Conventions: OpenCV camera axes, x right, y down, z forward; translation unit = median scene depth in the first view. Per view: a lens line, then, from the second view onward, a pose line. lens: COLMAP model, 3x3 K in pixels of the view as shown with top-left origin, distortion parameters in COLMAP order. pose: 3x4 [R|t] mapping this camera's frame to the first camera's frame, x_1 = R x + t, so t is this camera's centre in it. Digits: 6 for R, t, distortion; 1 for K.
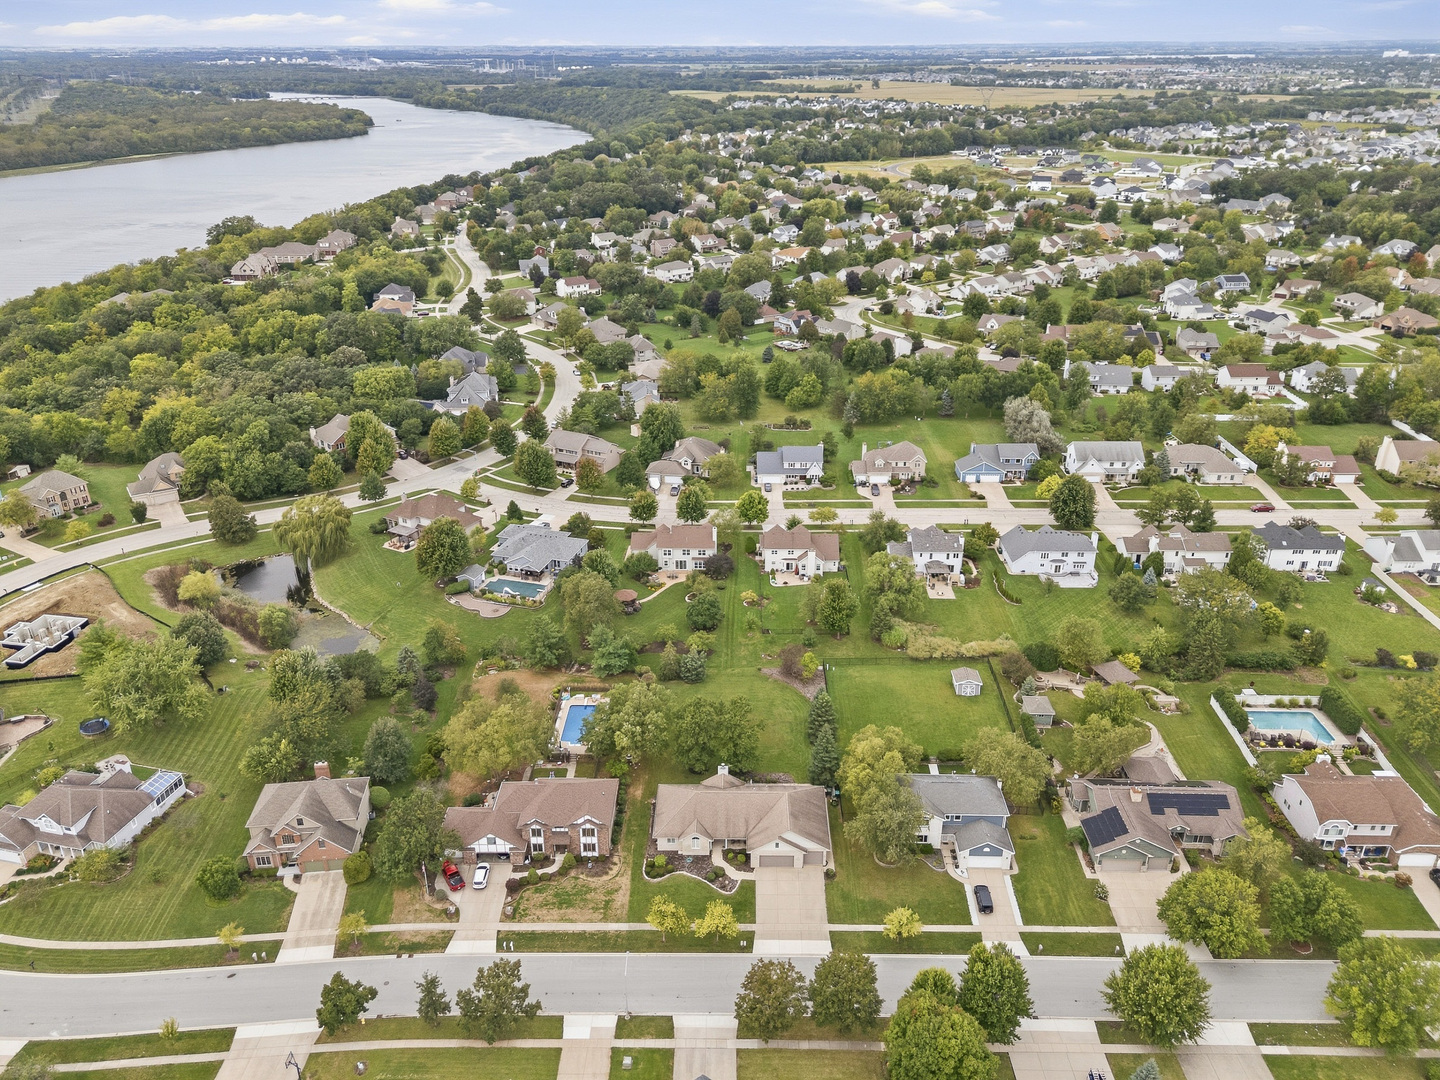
lens RADIAL K [[1060.9, 0, 714.6], [0, 1060.9, 543.0], [0, 0, 1]] dist [0.068642, -0.051027]
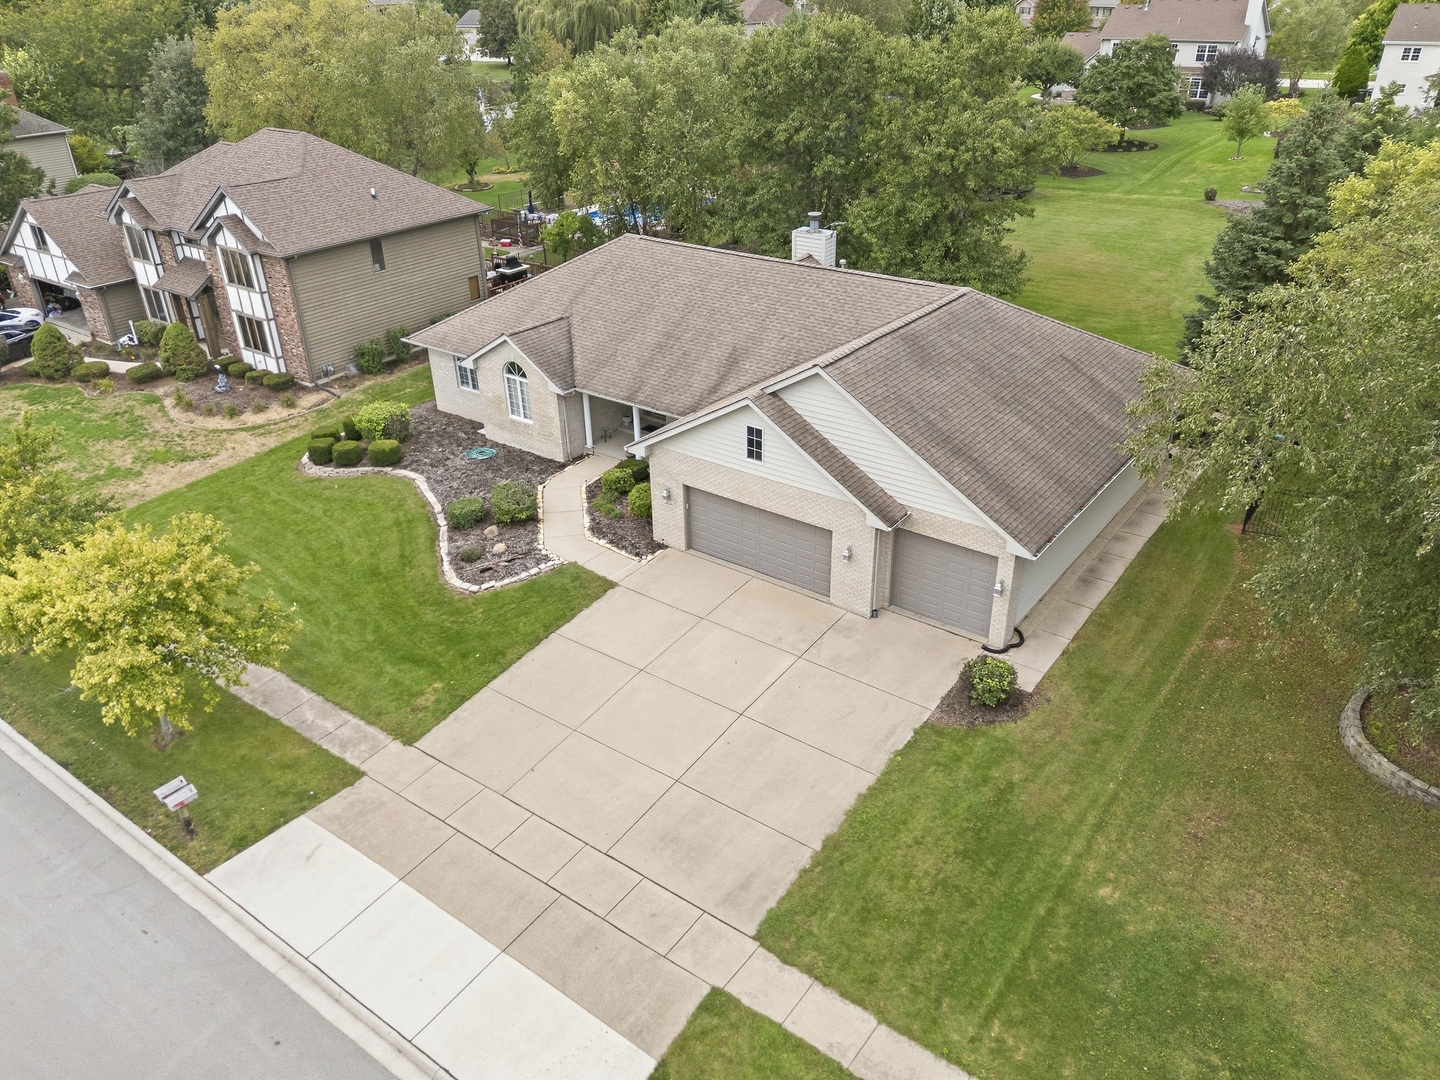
lens RADIAL K [[1060.9, 0, 708.4], [0, 1060.9, 531.1], [0, 0, 1]] dist [0.068642, -0.051027]
pose [[0.812724, 0.270871, -0.515857, 0.149110], [-0.234717, 0.962555, 0.135635, 0.271008], [0.533280, 0.010847, 0.845869, 0.829224]]
